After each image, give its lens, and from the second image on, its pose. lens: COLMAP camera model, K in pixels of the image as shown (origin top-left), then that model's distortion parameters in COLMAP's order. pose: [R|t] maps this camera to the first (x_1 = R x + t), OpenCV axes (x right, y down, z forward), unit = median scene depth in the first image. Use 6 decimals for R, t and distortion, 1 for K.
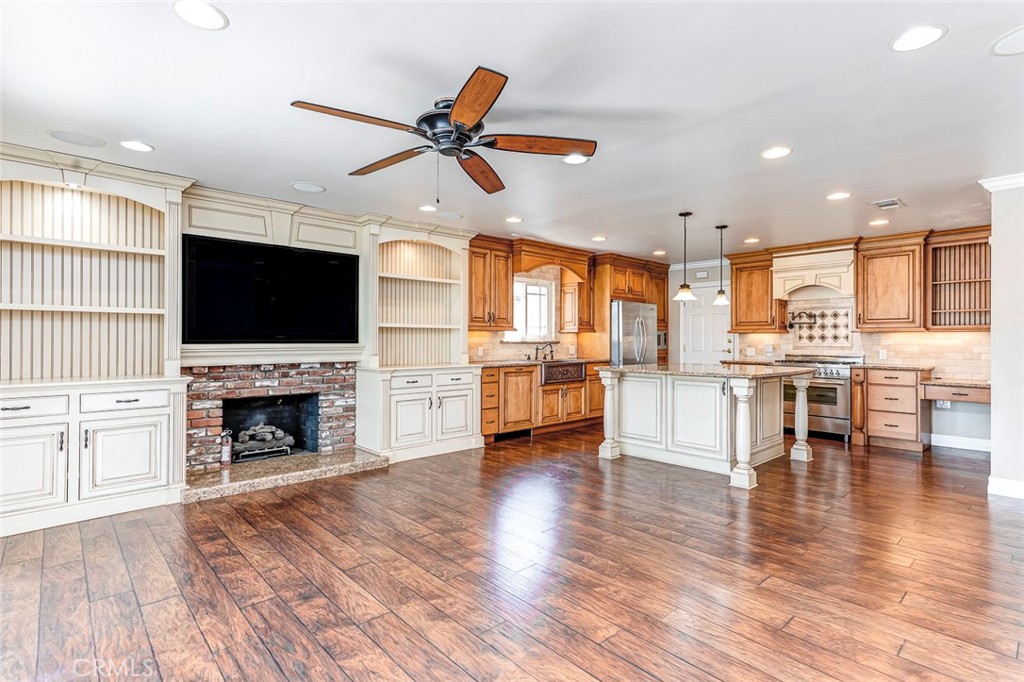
lens RADIAL K [[485.7, 0, 527.5], [0, 485.7, 336.3], [0, 0, 1]] dist [0.015190, -0.001707]
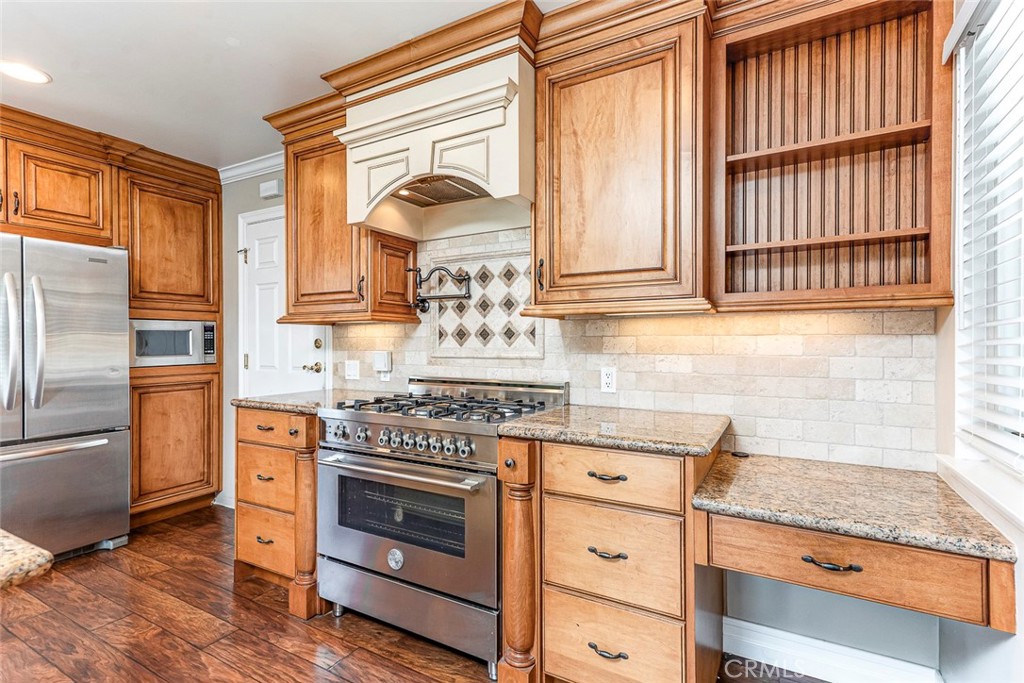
lens RADIAL K [[485.7, 0, 508.1], [0, 485.7, 340.8], [0, 0, 1]] dist [0.015190, -0.001707]
pose [[0.956229, -0.005413, 0.292568, 0.555576], [0.003700, 0.999973, 0.006407, 0.005785], [-0.292595, -0.005044, 0.956223, 0.686840]]
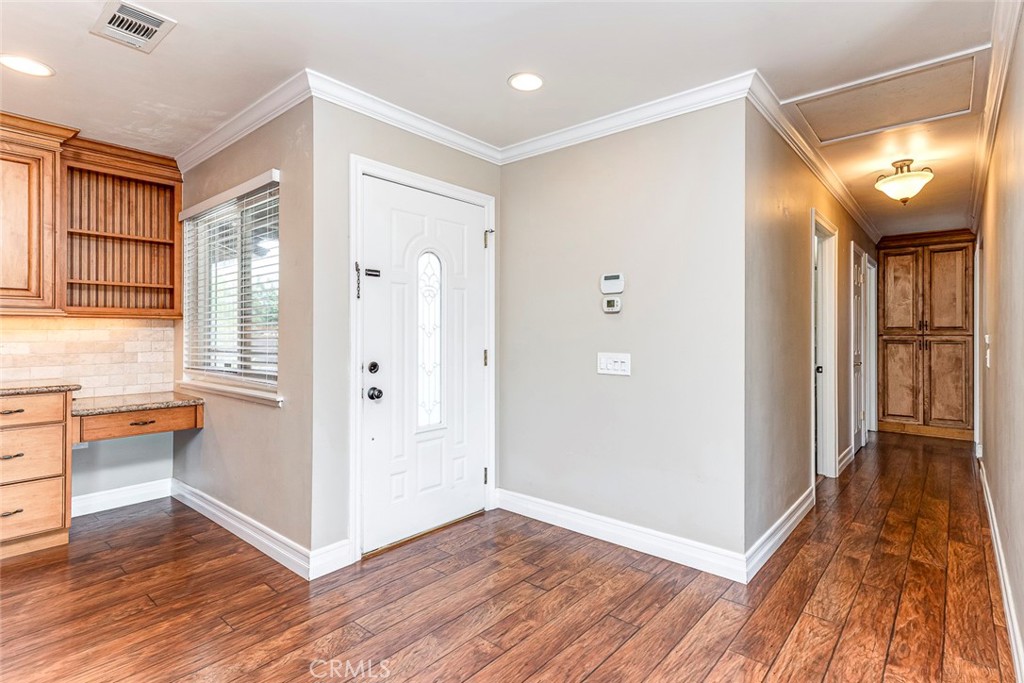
lens RADIAL K [[508.4, 0, 546.5], [0, 508.4, 331.0], [0, 0, 1]] dist [0.005576, 0.001659]
pose [[-0.141339, -0.000383, 0.989961, 0.162341], [-0.008234, 0.999966, -0.000789, 0.002038], [-0.989927, -0.008263, -0.141337, 0.504519]]
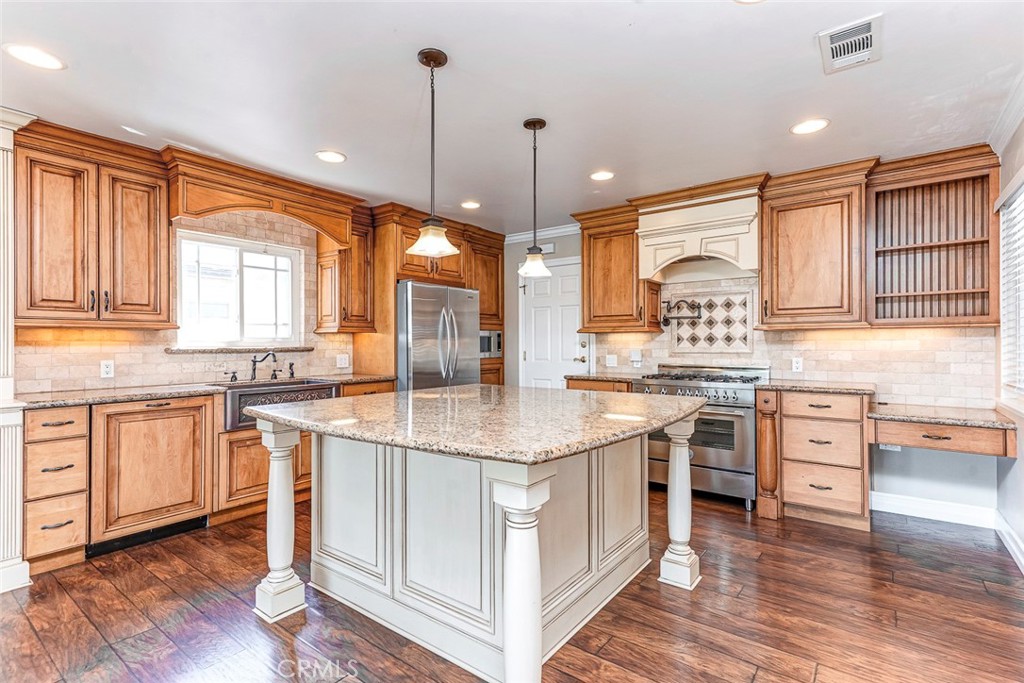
lens RADIAL K [[485.7, 0, 507.1], [0, 485.7, 340.4], [0, 0, 1]] dist [0.015190, -0.001707]
pose [[0.987020, -0.005155, 0.160516, 0.249926], [0.005059, 0.999987, 0.001003, 0.002283], [-0.160519, -0.000178, 0.987033, 0.433490]]
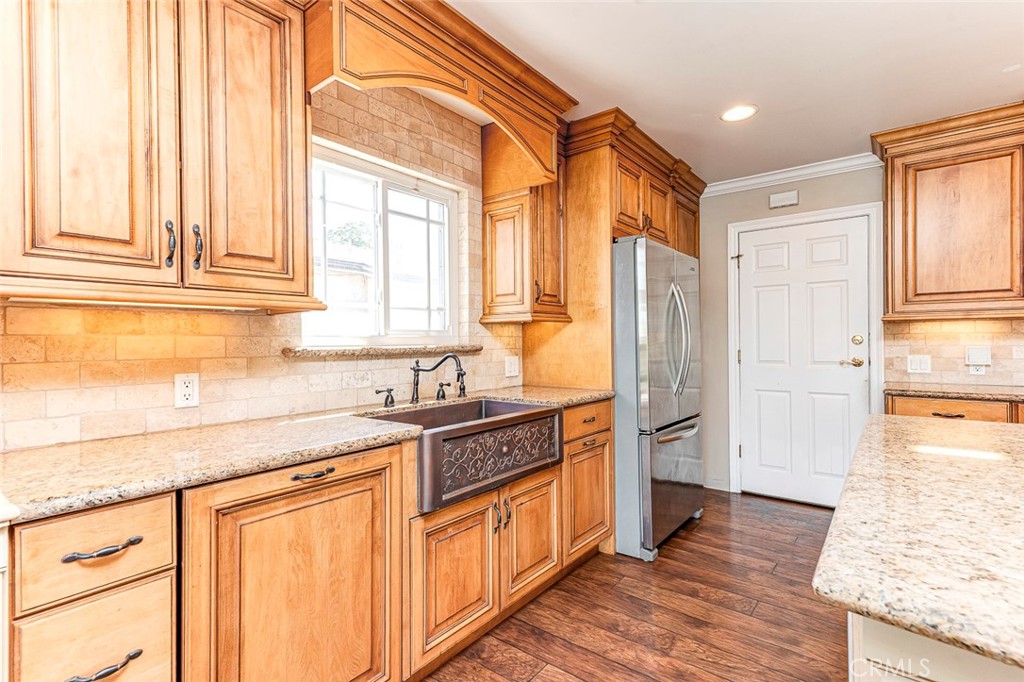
lens RADIAL K [[485.7, 0, 509.6], [0, 485.7, 340.6], [0, 0, 1]] dist [0.015190, -0.001707]
pose [[0.989503, -0.011079, 0.144089, 0.039458], [0.010448, 0.999932, 0.005137, 0.005160], [-0.144136, -0.003578, 0.989551, 0.743389]]
